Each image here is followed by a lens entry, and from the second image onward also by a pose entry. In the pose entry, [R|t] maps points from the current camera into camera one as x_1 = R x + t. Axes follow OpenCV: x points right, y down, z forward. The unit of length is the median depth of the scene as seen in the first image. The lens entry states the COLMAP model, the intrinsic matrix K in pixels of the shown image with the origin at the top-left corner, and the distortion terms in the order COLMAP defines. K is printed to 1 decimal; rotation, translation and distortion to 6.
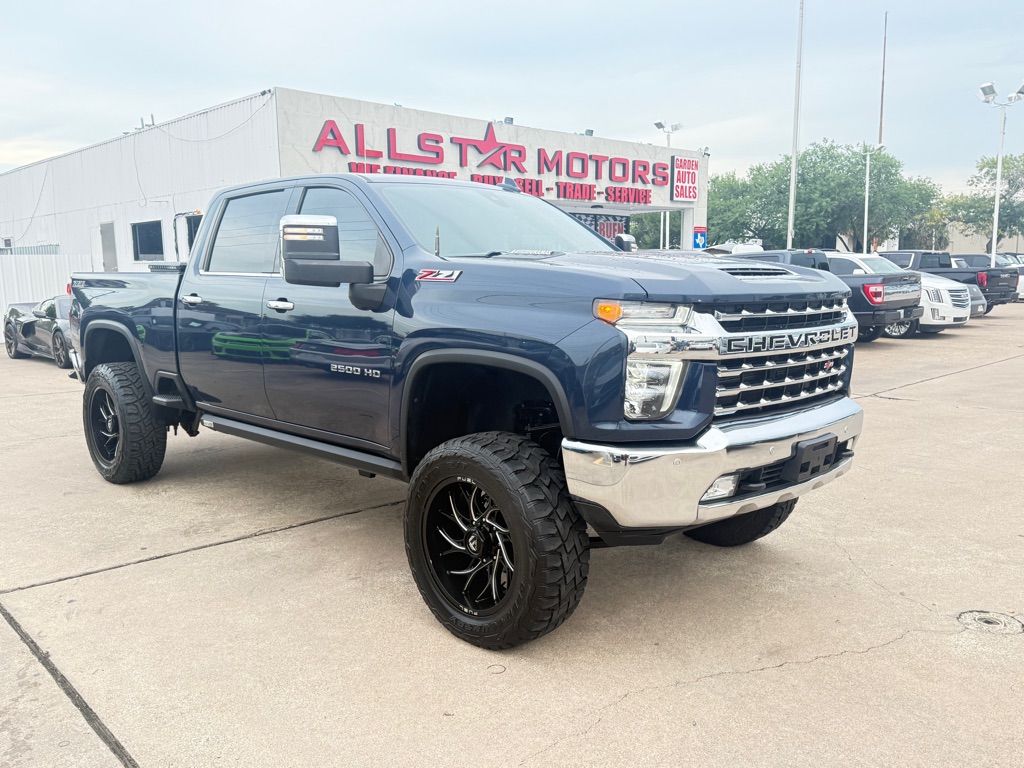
lens RADIAL K [[844.2, 0, 516.3], [0, 844.2, 388.6], [0, 0, 1]] dist [0.157426, -0.282705]
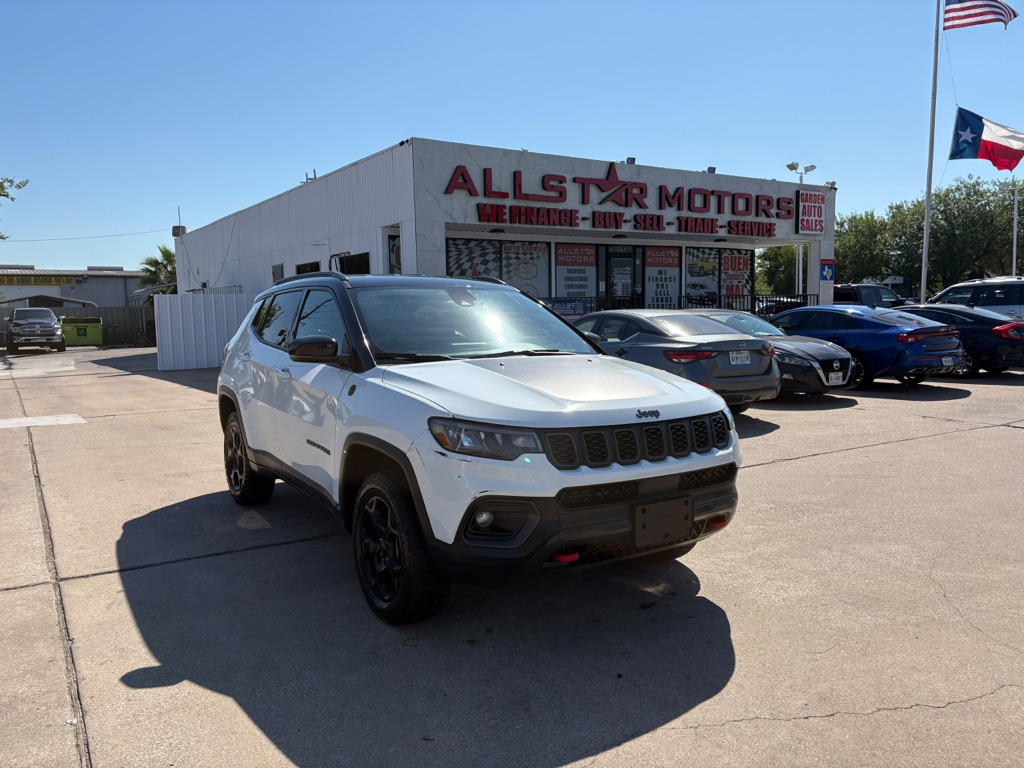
lens RADIAL K [[785.5, 0, 509.8], [0, 785.5, 388.3], [0, 0, 1]] dist [0.048849, -0.042035]
pose [[0.982996, 0.011139, -0.183289, 0.024169], [-0.018592, 0.999066, -0.038995, 0.006629], [0.182683, 0.041740, 0.982285, 0.029004]]
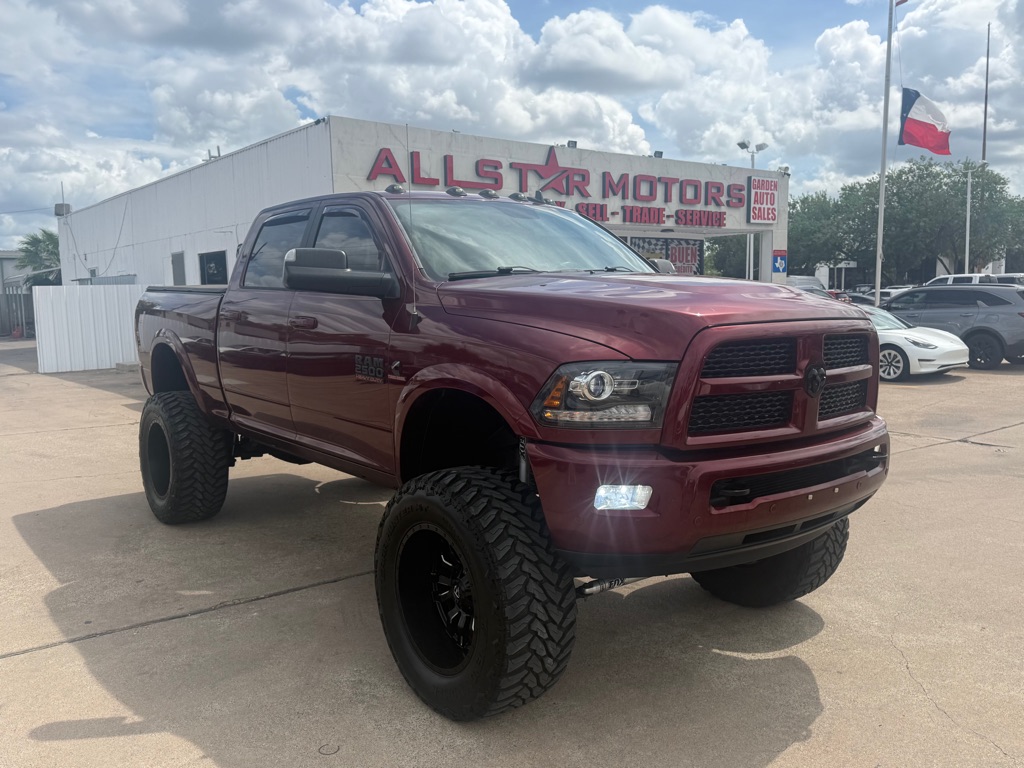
lens RADIAL K [[844.2, 0, 516.3], [0, 844.2, 388.6], [0, 0, 1]] dist [0.157426, -0.282705]
pose [[0.994957, 0.005840, -0.100128, 0.024861], [-0.008595, 0.999596, -0.027106, -0.009230], [0.099929, 0.027830, 0.994605, 0.036833]]
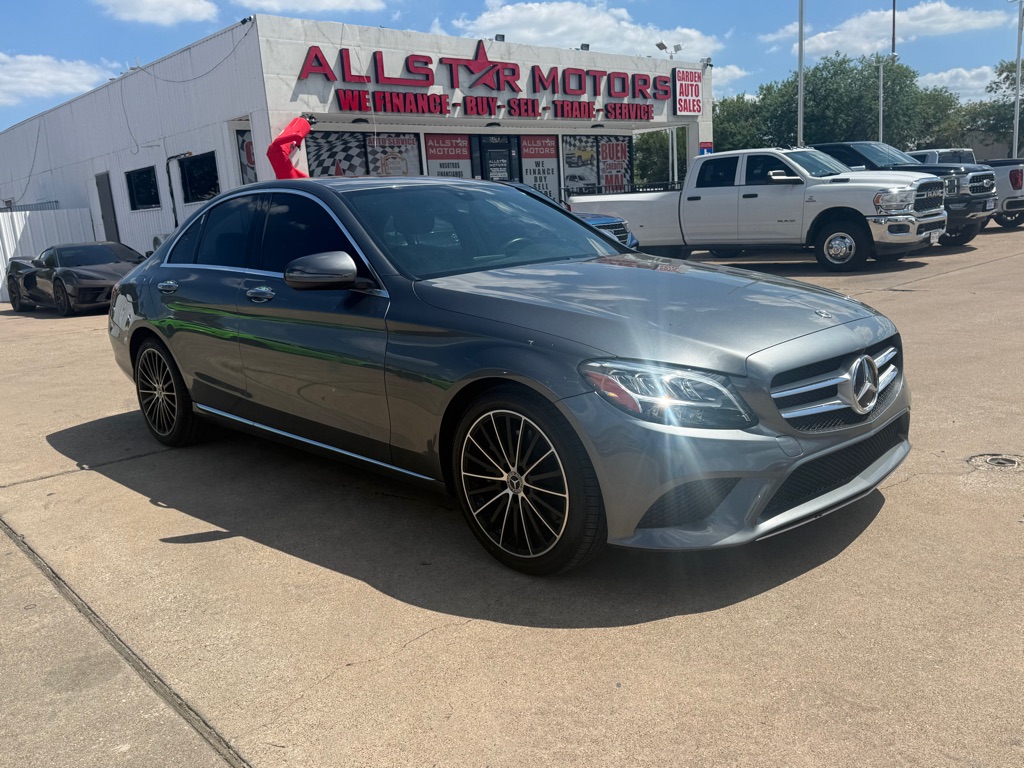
lens RADIAL K [[850.7, 0, 506.9], [0, 850.7, 386.2], [0, 0, 1]] dist [0.112906, -0.183832]
pose [[0.998058, -0.053579, -0.031783, 0.008430], [0.055347, 0.996801, 0.057661, 0.020143], [0.028591, -0.059309, 0.997830, 0.008547]]
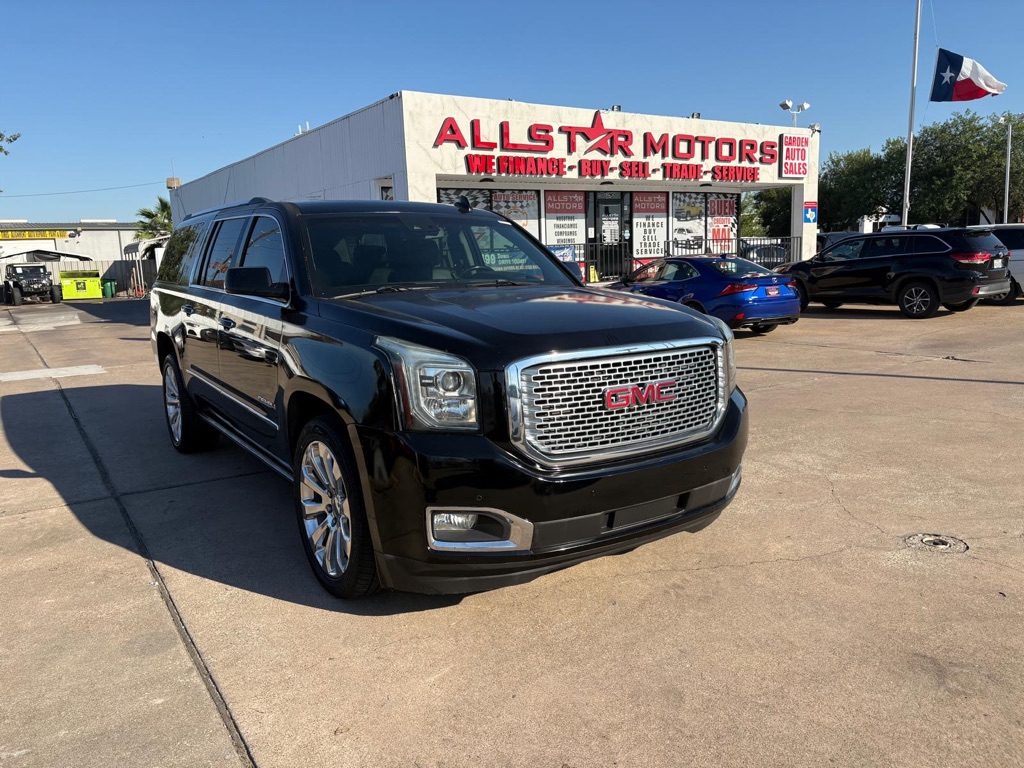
lens RADIAL K [[793.0, 0, 518.1], [0, 793.0, 384.6], [0, 0, 1]] dist [0.016582, 0.001916]
pose [[0.984967, 0.003590, -0.172706, 0.040723], [0.000597, 0.999707, 0.024190, 0.009331], [0.172743, -0.023930, 0.984676, -0.014609]]
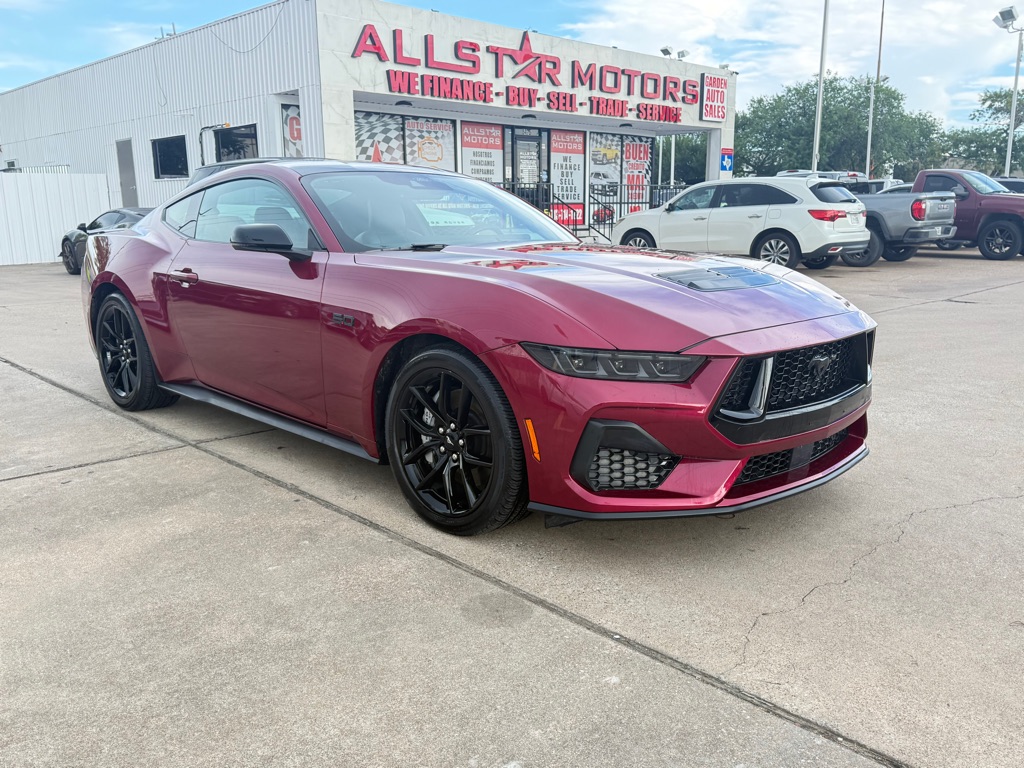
lens RADIAL K [[853.0, 0, 516.4], [0, 853.0, 381.9], [0, 0, 1]] dist [0.121333, -0.209788]
pose [[0.999776, -0.002138, 0.021042, -0.056071], [0.000936, 0.998375, 0.056973, 0.024410], [-0.021130, -0.056940, 0.998154, 0.005224]]
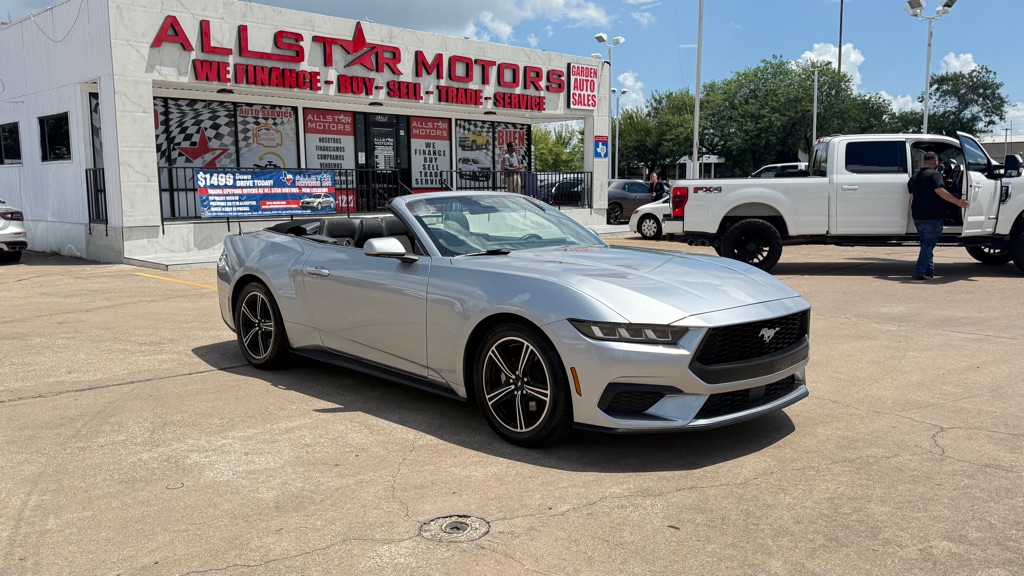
lens RADIAL K [[843.0, 0, 519.1], [0, 843.0, 286.8], [0, 0, 1]] dist [0.190447, -0.397938]
pose [[0.999710, 0.001867, 0.024004, 0.115558], [-0.001342, 0.999760, -0.021845, 0.009135], [-0.024039, 0.021806, 0.999473, 0.025172]]
